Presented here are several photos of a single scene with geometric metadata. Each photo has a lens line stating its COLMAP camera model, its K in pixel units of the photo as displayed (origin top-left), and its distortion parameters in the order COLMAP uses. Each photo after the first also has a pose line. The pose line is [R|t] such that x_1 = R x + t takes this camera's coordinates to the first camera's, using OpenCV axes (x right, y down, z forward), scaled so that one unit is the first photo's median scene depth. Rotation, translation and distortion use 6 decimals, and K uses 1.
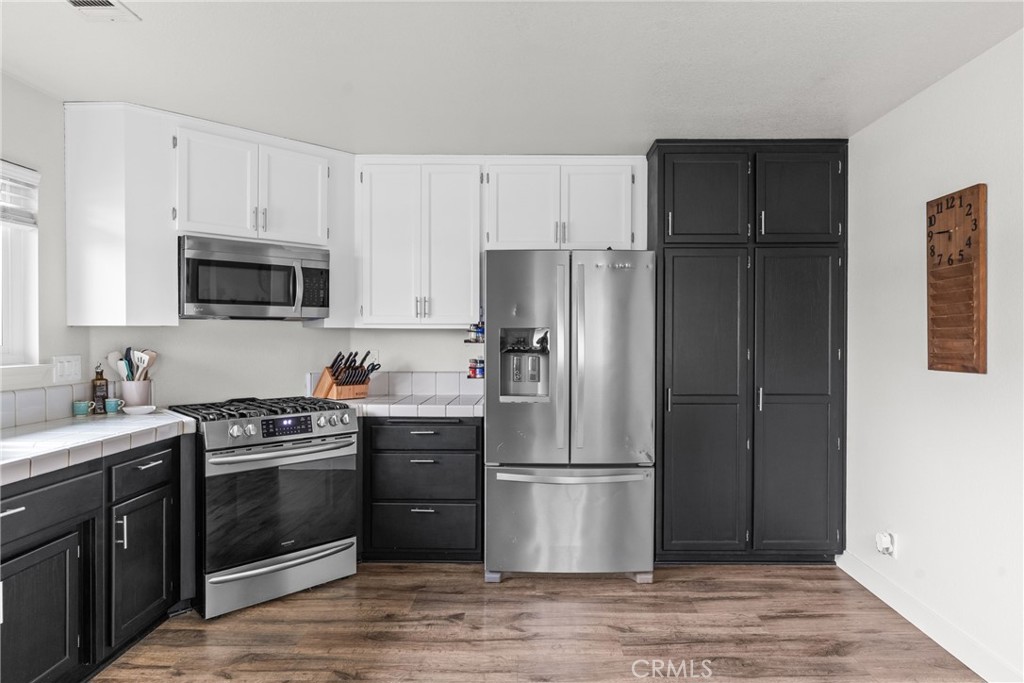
lens RADIAL K [[607.4, 0, 512.0], [0, 607.4, 341.5], [0, 0, 1]] dist [0.000810, -0.000153]
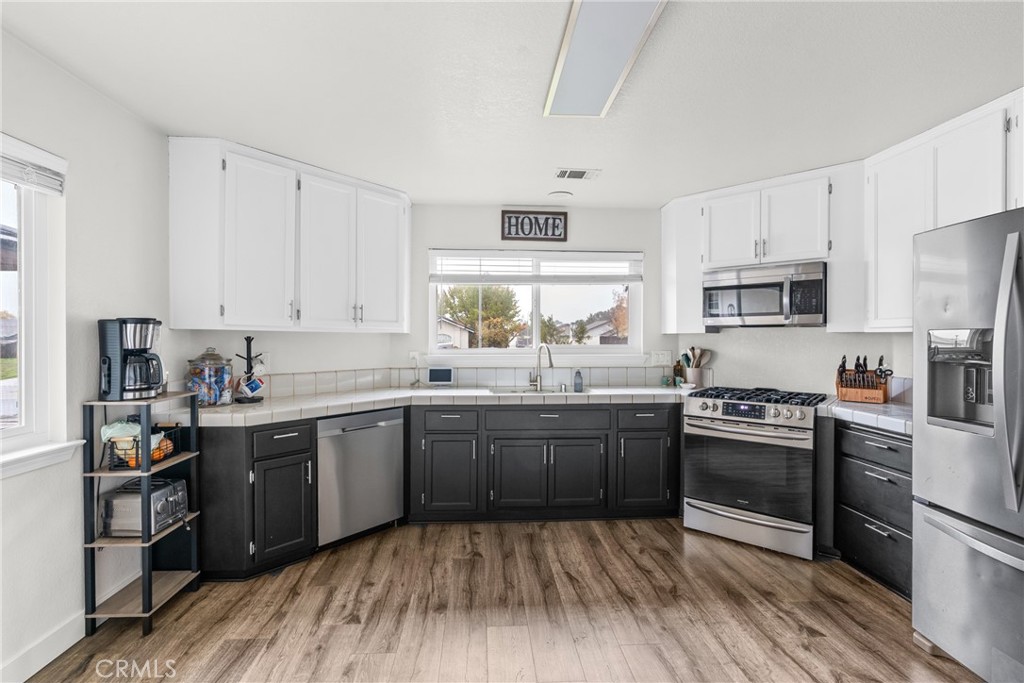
lens RADIAL K [[472.2, 0, 512.0], [0, 472.2, 341.5], [0, 0, 1]] dist [-0.001752, 0.000935]
pose [[0.072814, 0.005291, -0.997331, 0.574210], [-0.009748, 0.999942, 0.004593, -0.005144], [0.997298, 0.009387, 0.072862, 0.433622]]
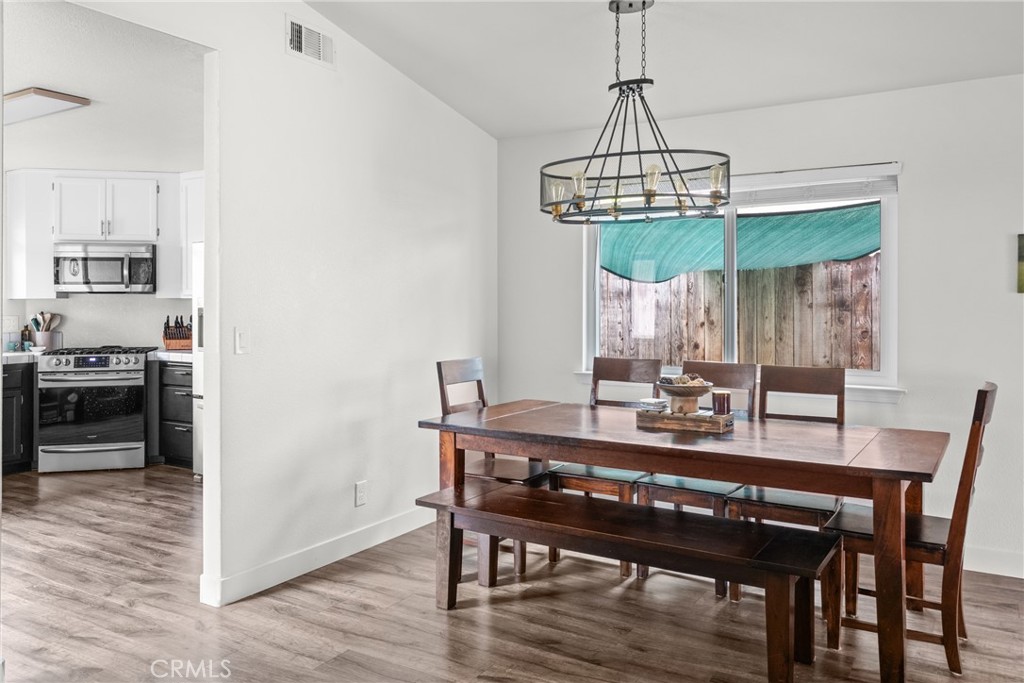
lens RADIAL K [[791.6, 0, 512.0], [0, 791.6, 299.6], [0, 0, 1]] dist [-0.008980, -0.002544]
pose [[0.852288, -0.005701, -0.523042, 1.589096], [-0.000969, 0.999922, -0.012477, 0.003064], [0.523073, 0.011141, 0.852215, -0.165590]]
